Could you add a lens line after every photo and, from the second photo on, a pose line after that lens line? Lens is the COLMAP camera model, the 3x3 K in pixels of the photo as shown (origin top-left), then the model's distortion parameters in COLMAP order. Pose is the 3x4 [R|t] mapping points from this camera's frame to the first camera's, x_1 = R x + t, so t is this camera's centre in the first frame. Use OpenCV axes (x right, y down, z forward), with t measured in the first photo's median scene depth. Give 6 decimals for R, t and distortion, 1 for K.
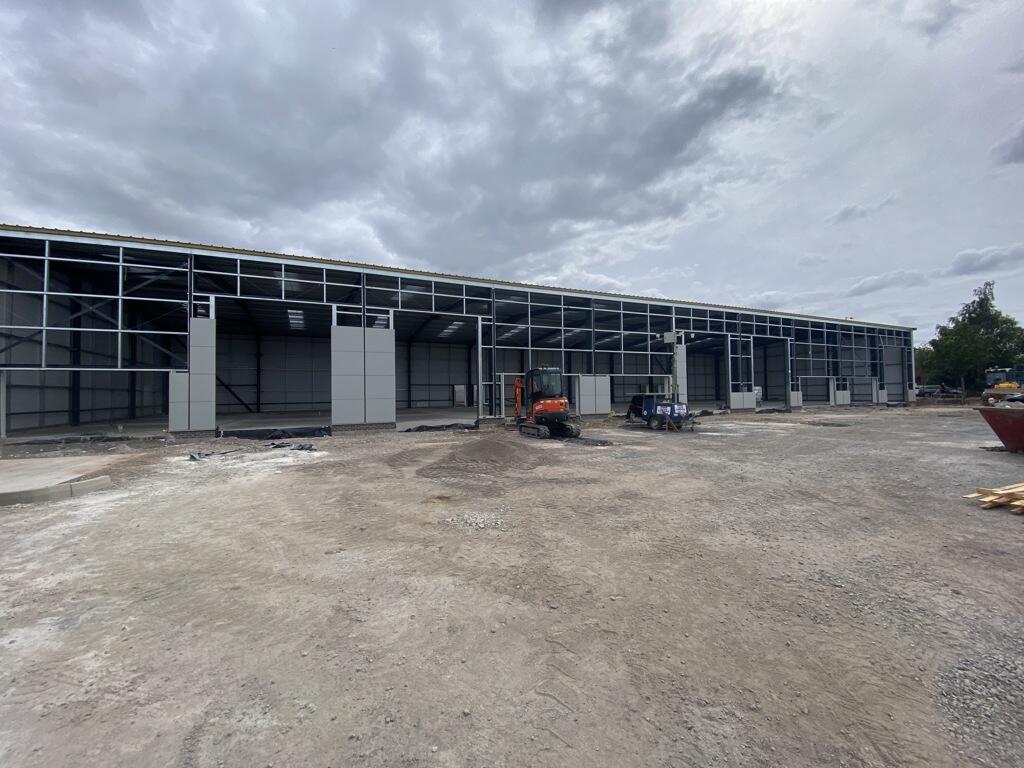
lens RADIAL K [[411.5, 0, 514.2], [0, 411.5, 382.6], [0, 0, 1]] dist [0.029535, -0.023646]
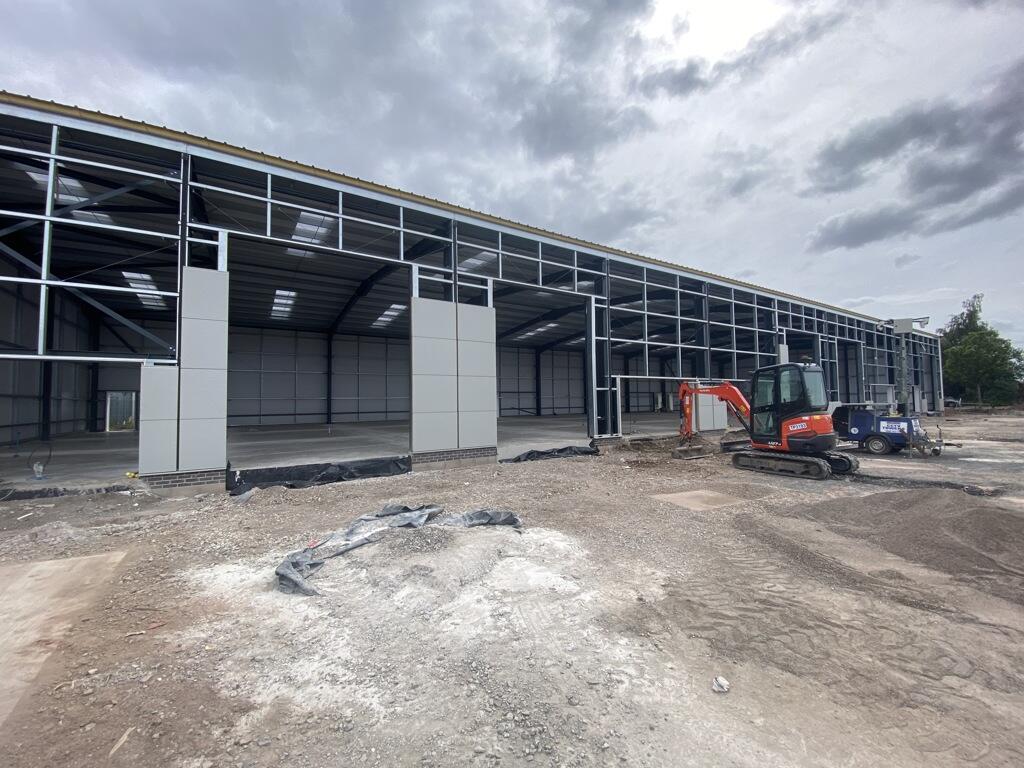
lens RADIAL K [[411.5, 0, 514.2], [0, 411.5, 382.6], [0, 0, 1]] dist [0.029535, -0.023646]
pose [[0.992296, 0.006633, 0.123710, -0.337602], [-0.004109, 0.999778, -0.020653, 0.006296], [-0.123819, 0.019986, 0.992103, 0.330503]]
